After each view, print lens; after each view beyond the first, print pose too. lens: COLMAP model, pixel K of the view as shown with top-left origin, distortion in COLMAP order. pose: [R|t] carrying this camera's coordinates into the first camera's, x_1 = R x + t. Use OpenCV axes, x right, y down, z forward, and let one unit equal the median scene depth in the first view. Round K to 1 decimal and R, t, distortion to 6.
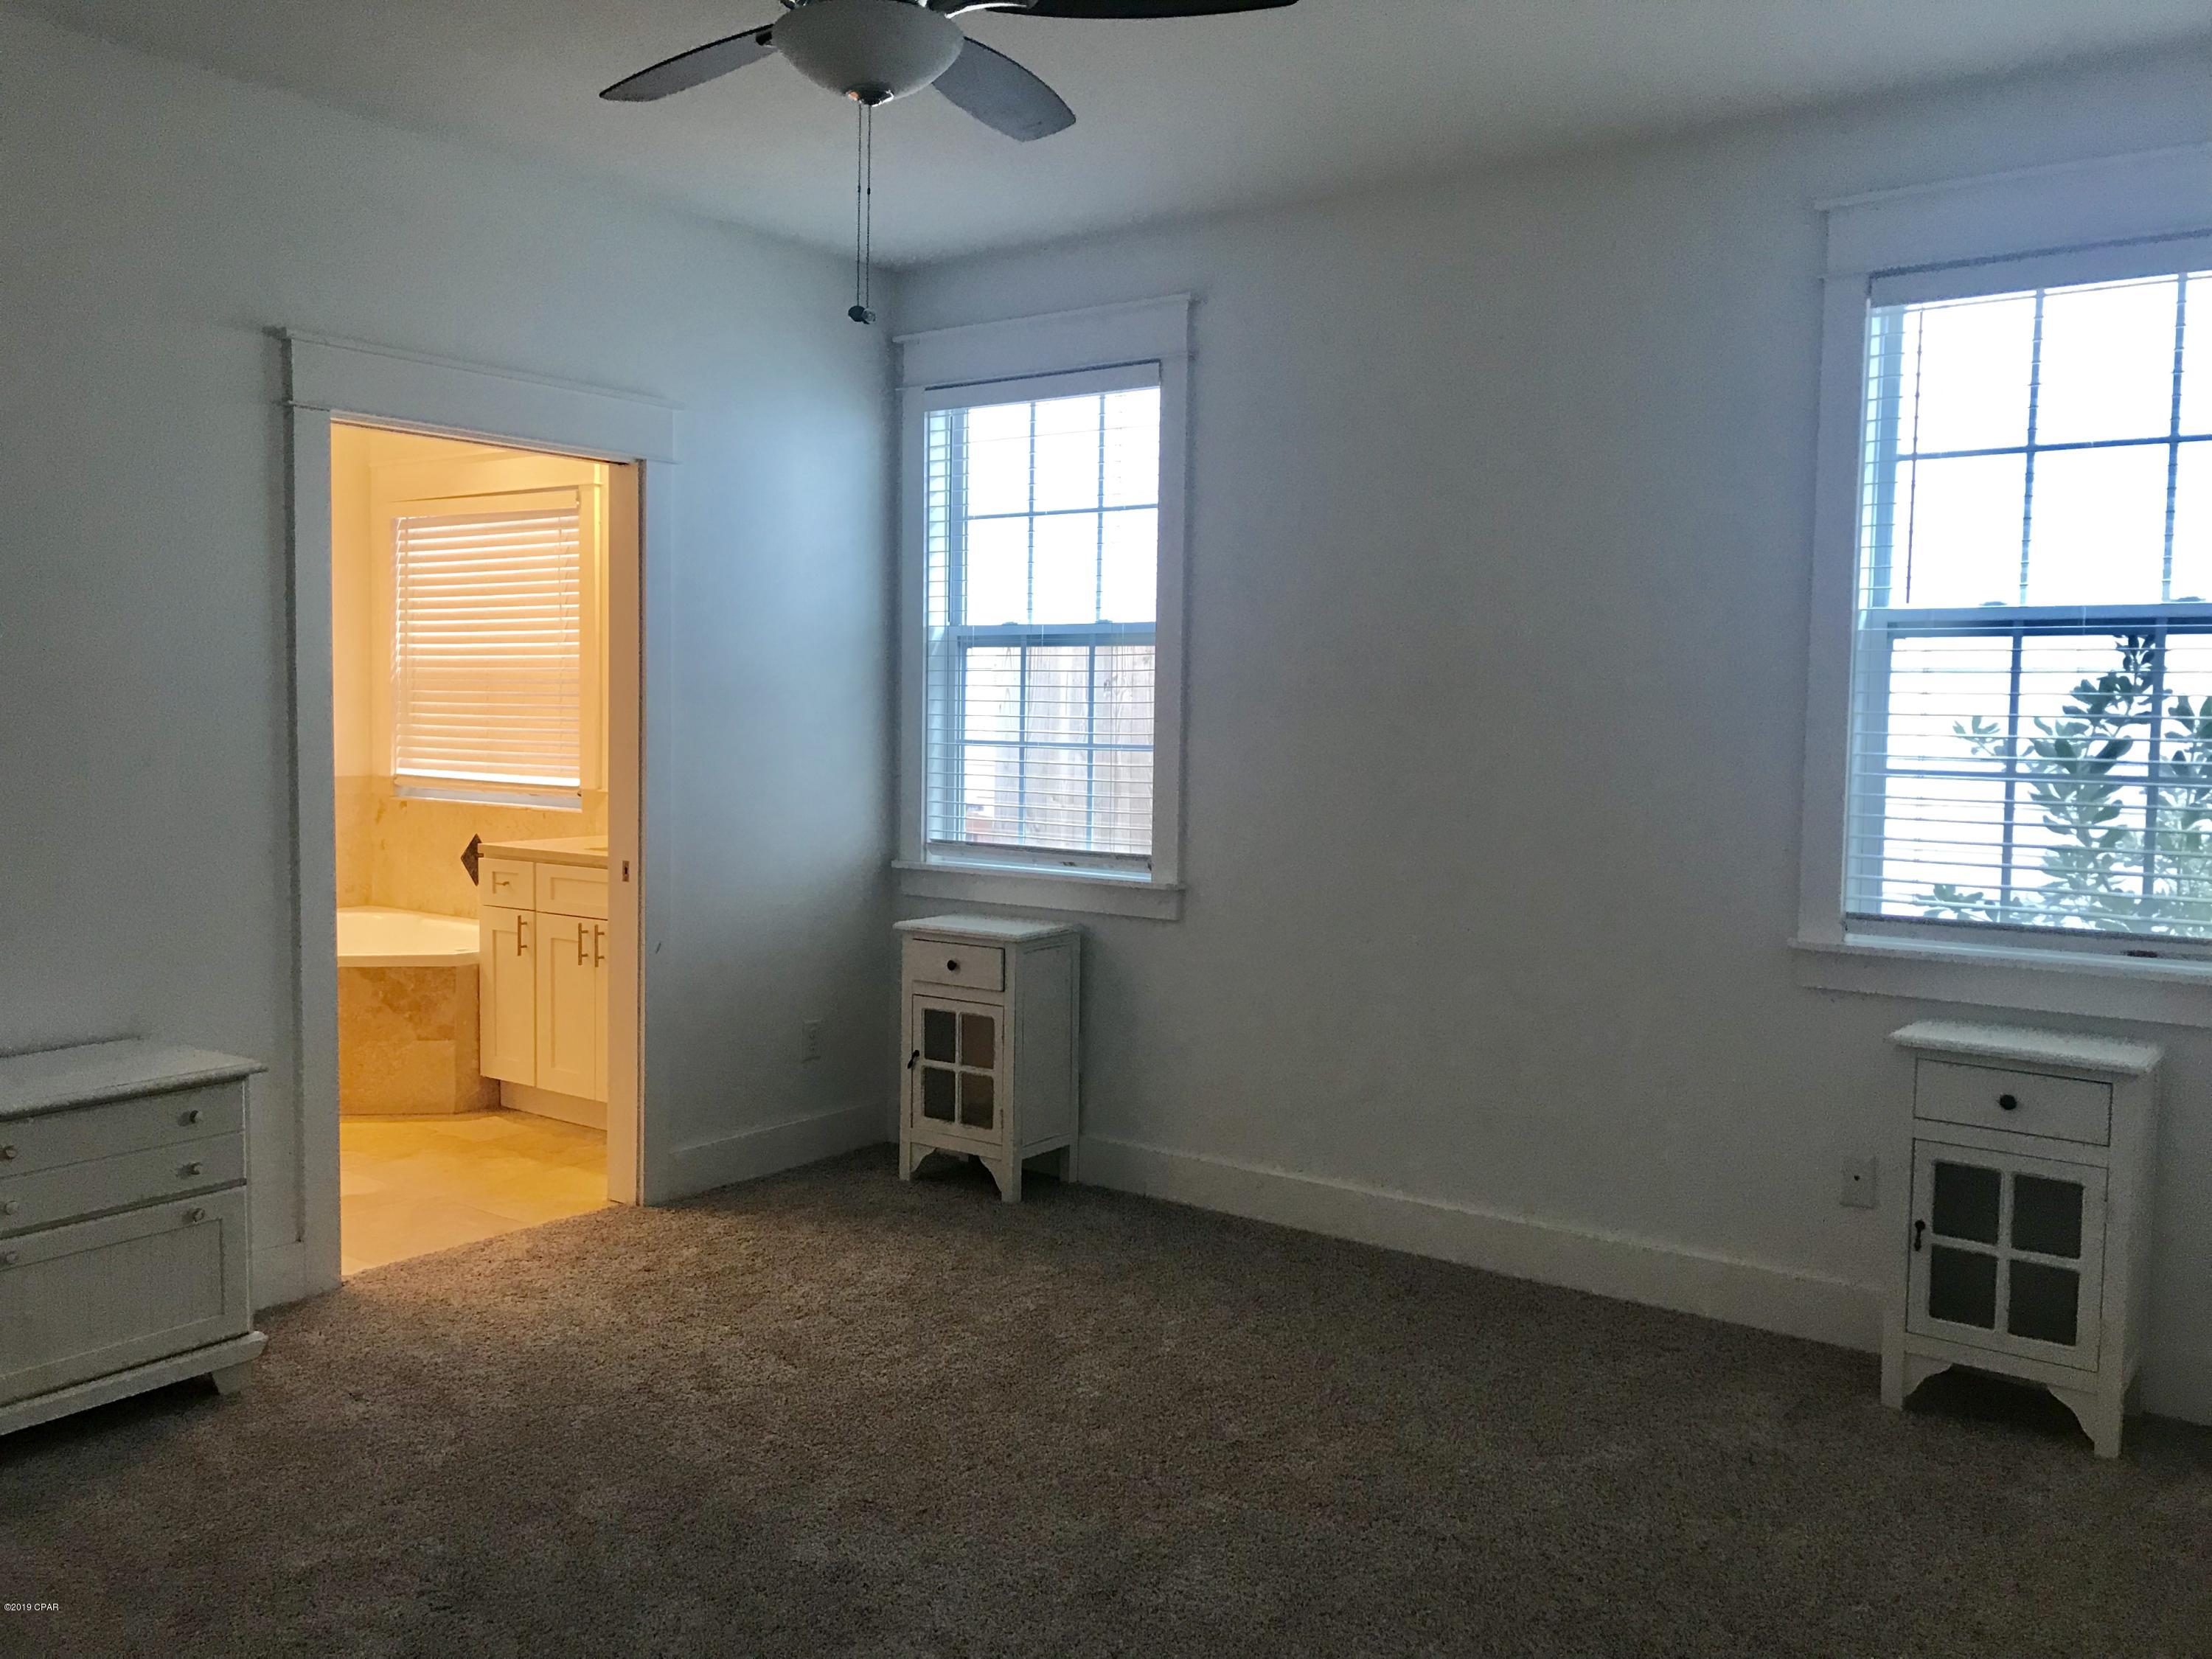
lens RADIAL K [[1800.3, 0, 1037.7], [0, 1800.3, 811.6], [0, 0, 1]] dist [0.046144, -0.041874]
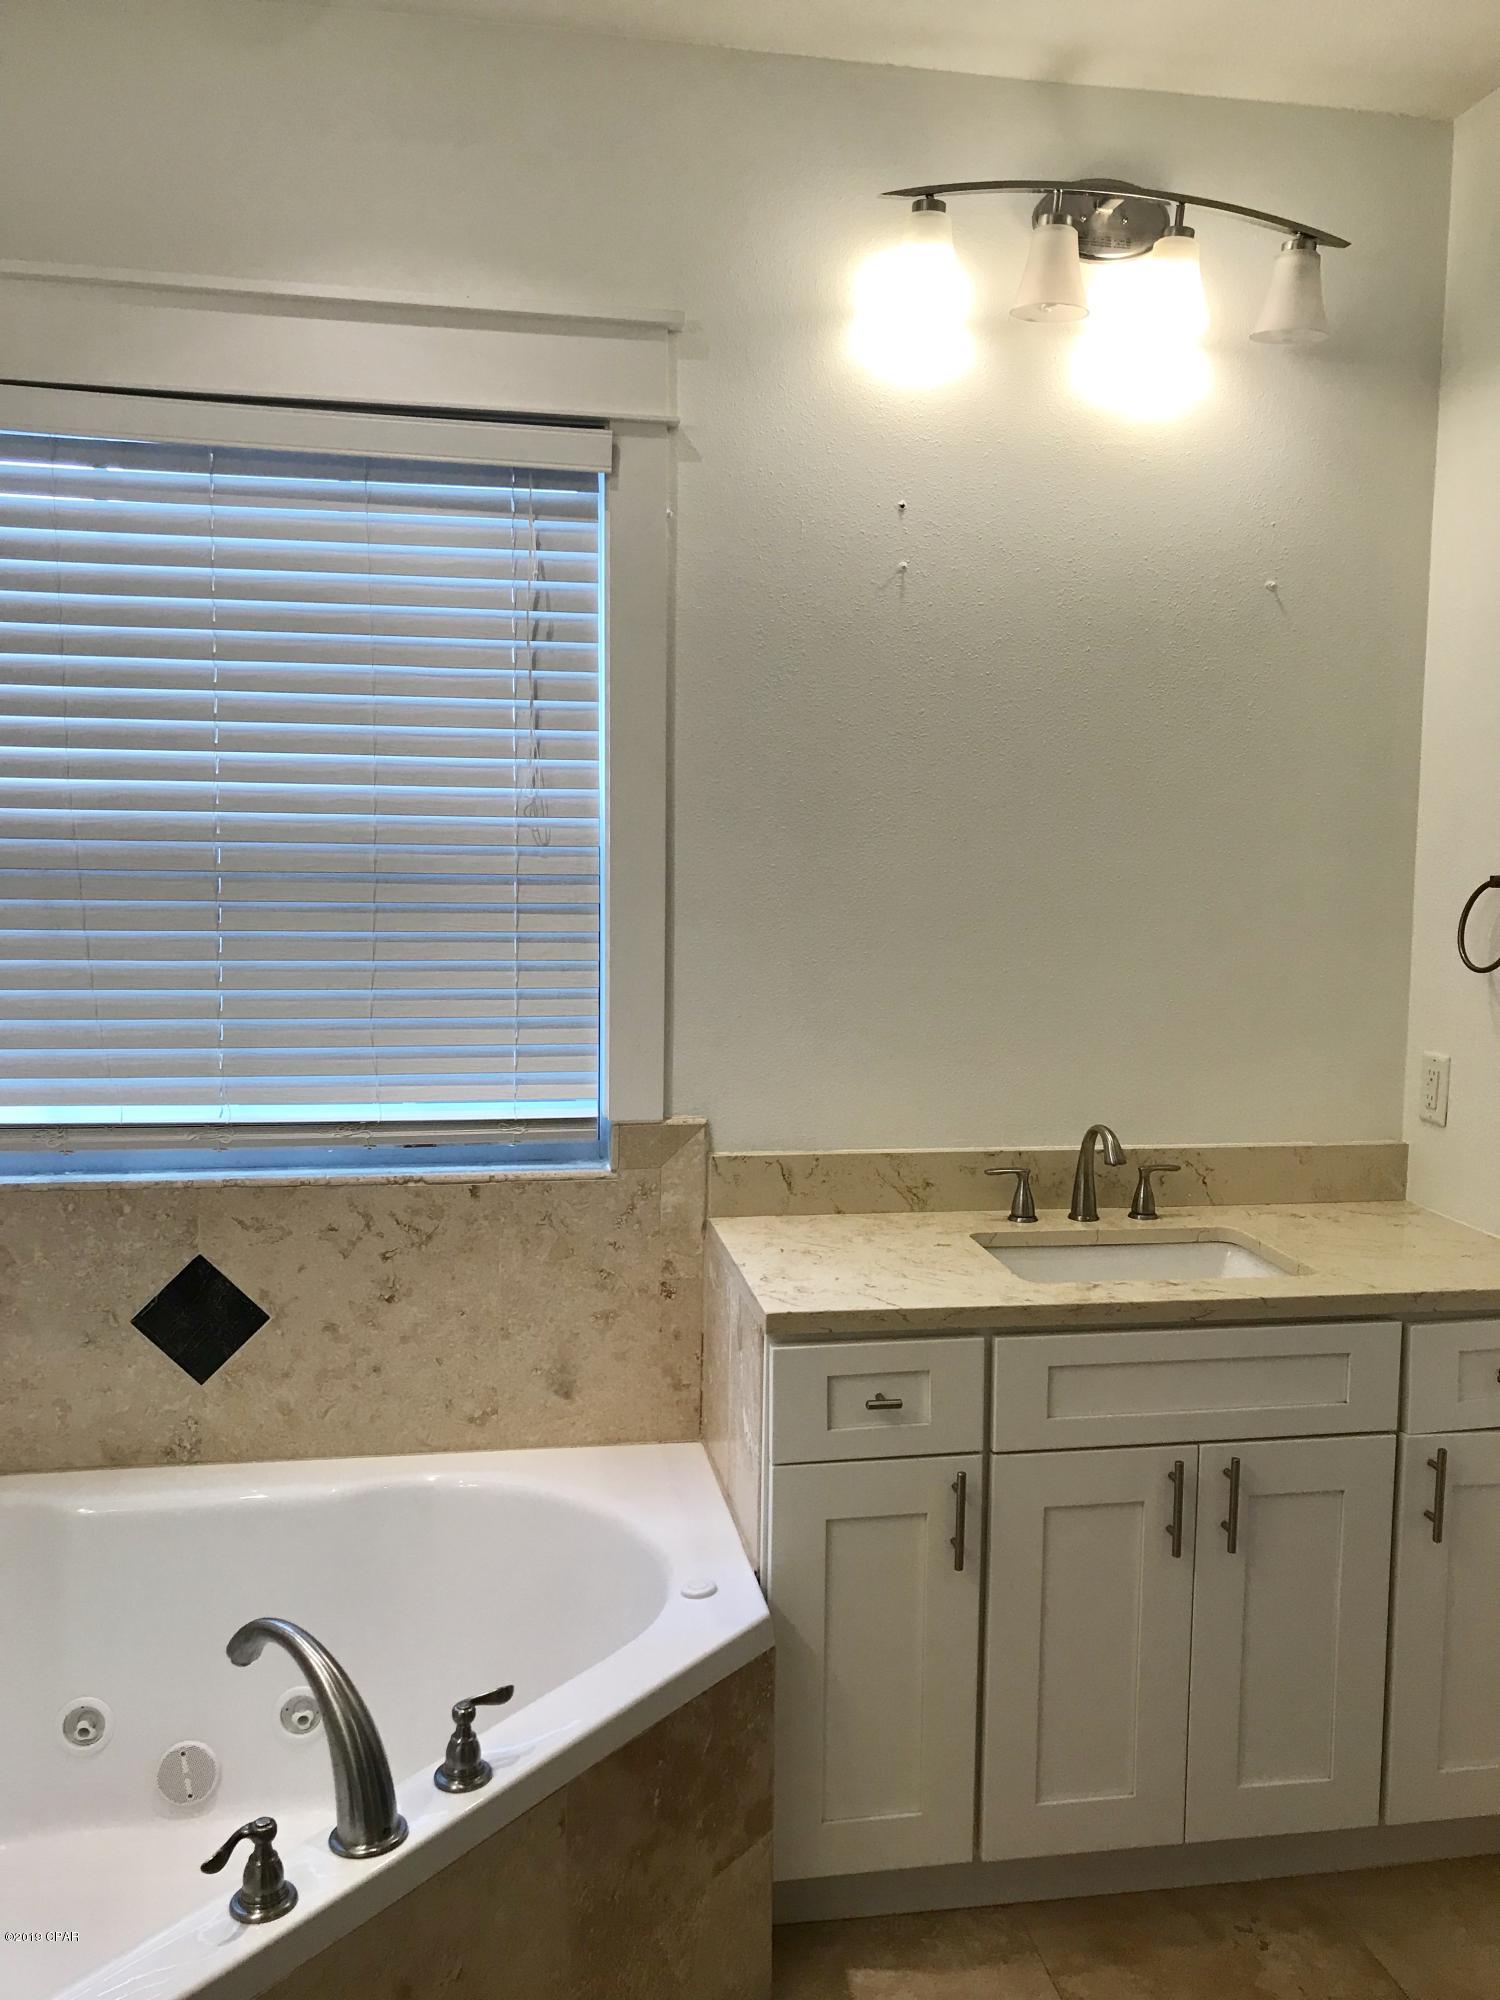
lens RADIAL K [[1627.8, 0, 762.7], [0, 1627.8, 1006.8], [0, 0, 1]] dist [0.046144, -0.041874]
pose [[0.679387, -0.080481, 0.729353, -0.518903], [0.042615, 0.996617, 0.070277, -0.067502], [-0.732542, -0.016664, 0.680518, 0.702875]]
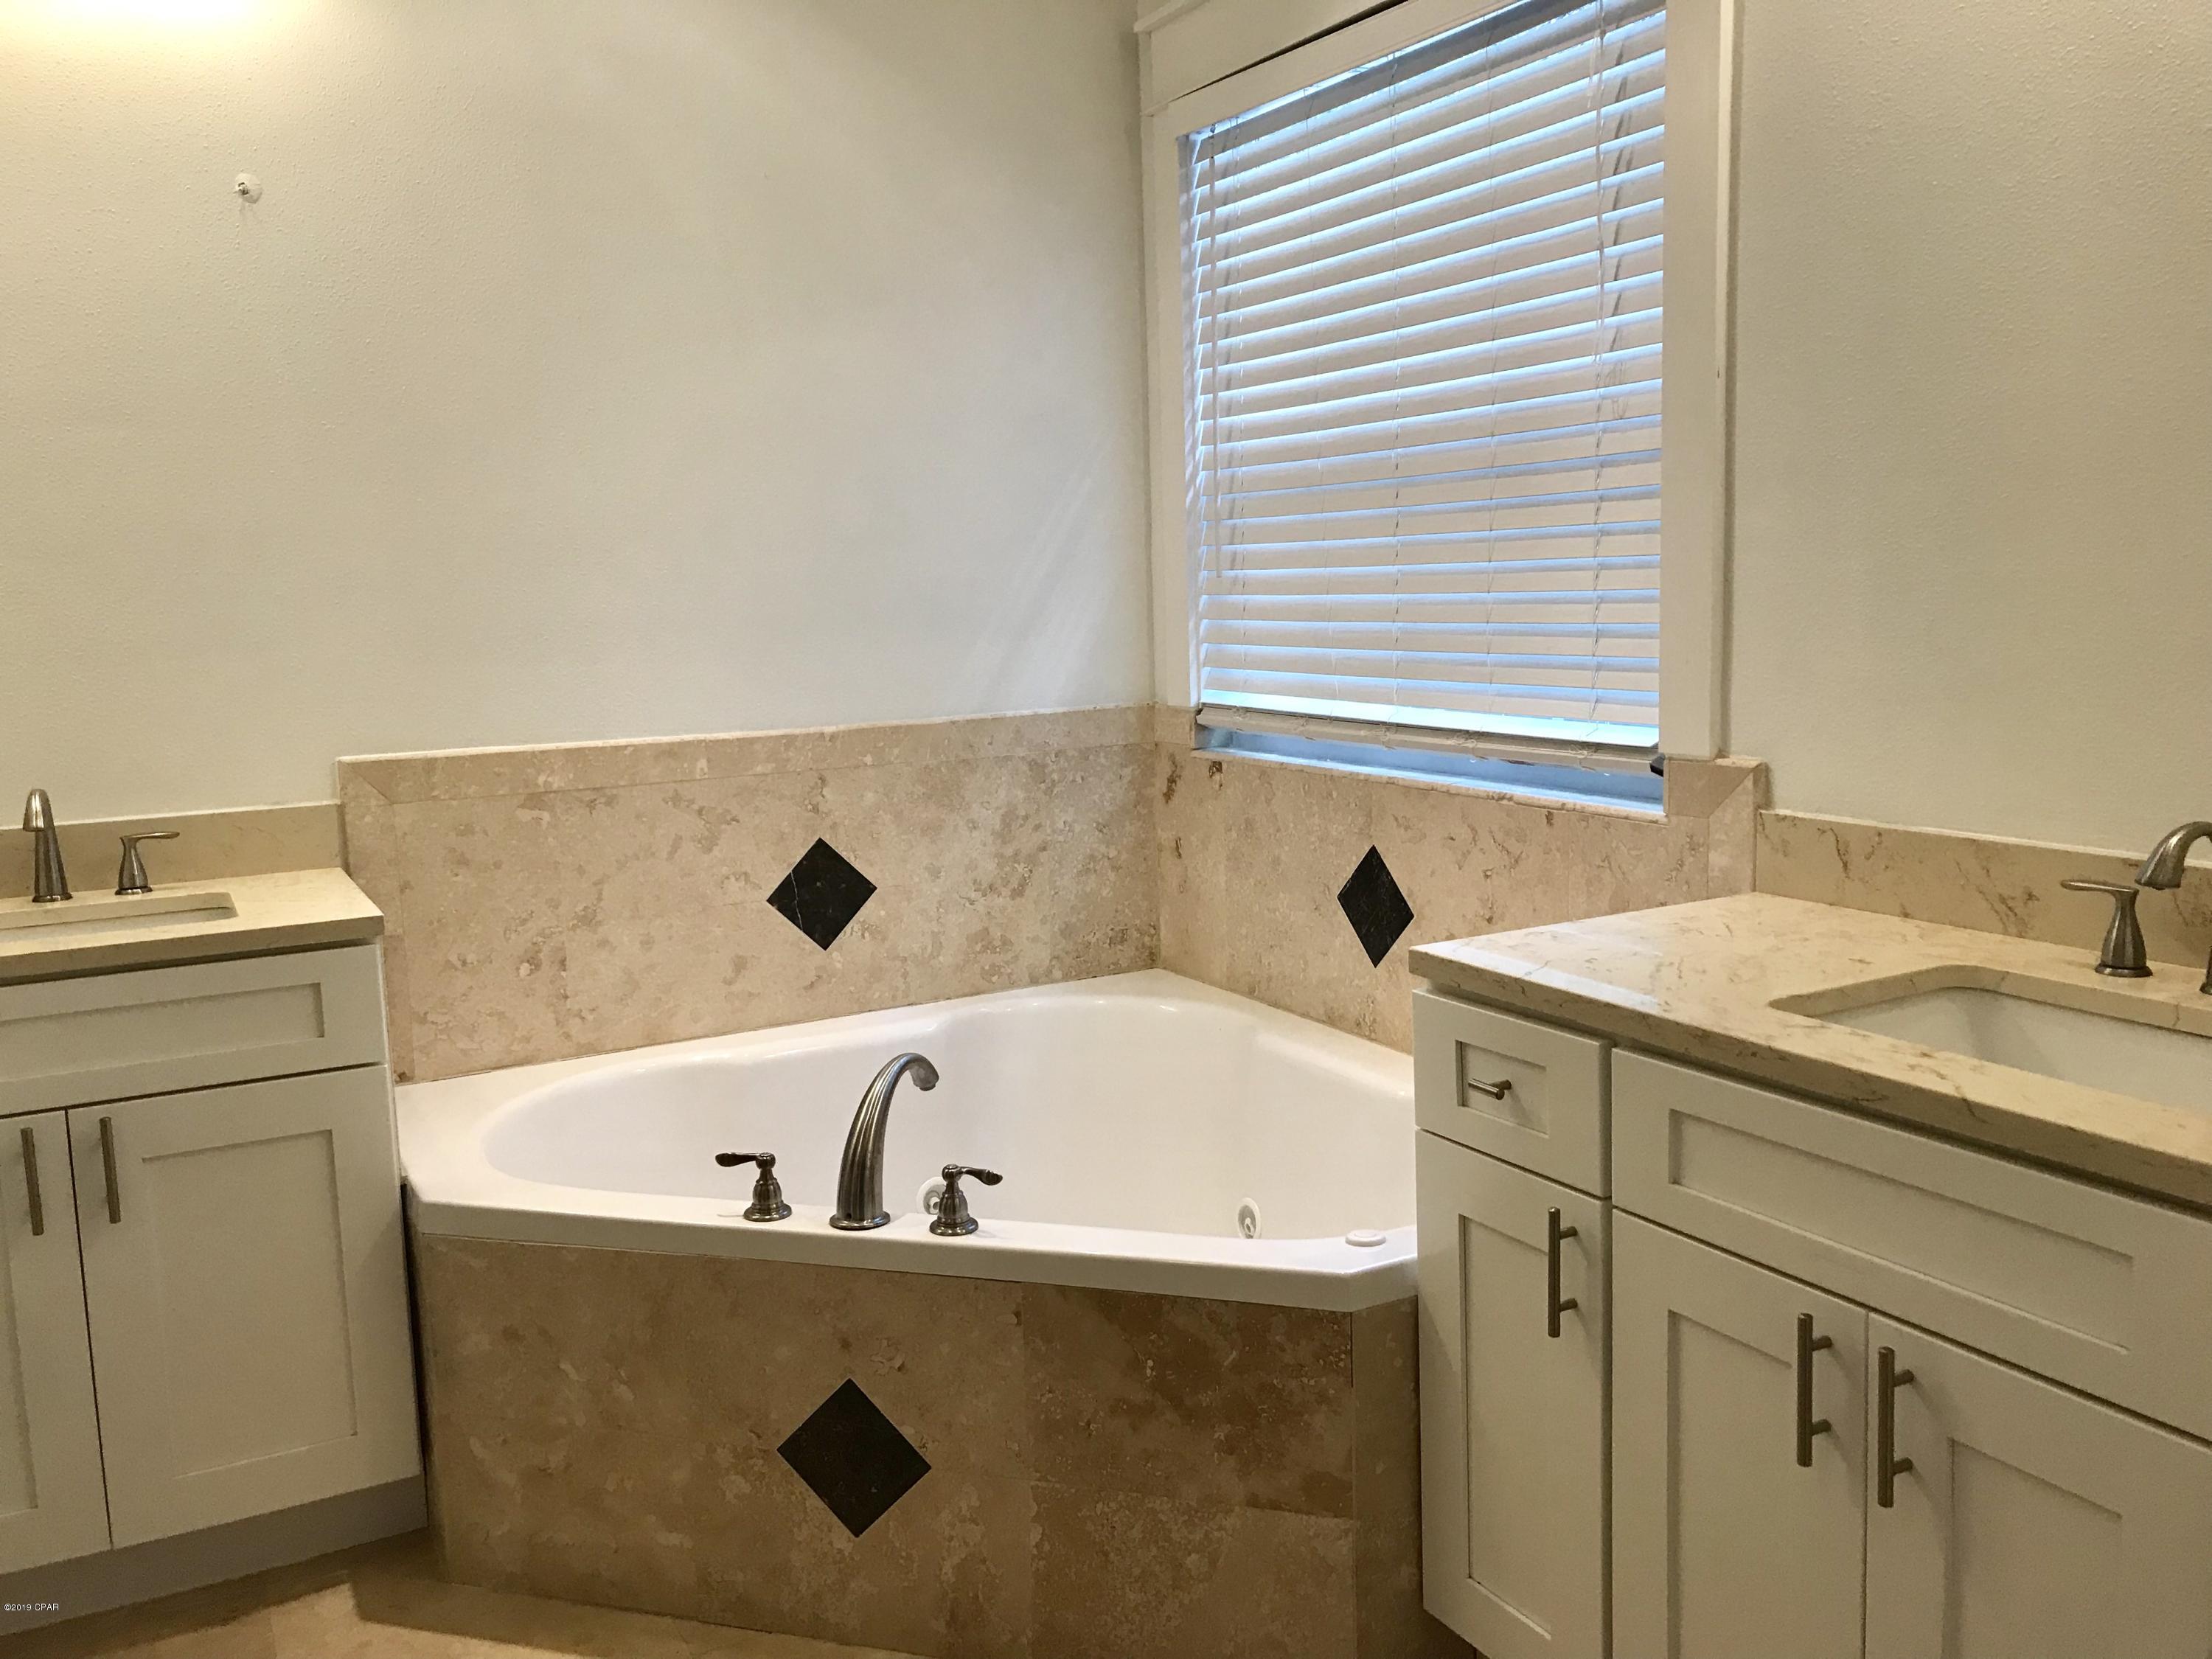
lens RADIAL K [[1800.3, 0, 1109.8], [0, 1800.3, 807.5], [0, 0, 1]] dist [0.046144, -0.041874]
pose [[0.916299, 0.007989, -0.400416, -0.209708], [0.022255, 0.997240, 0.070825, -0.030198], [0.399877, -0.073808, 0.913592, 0.623684]]
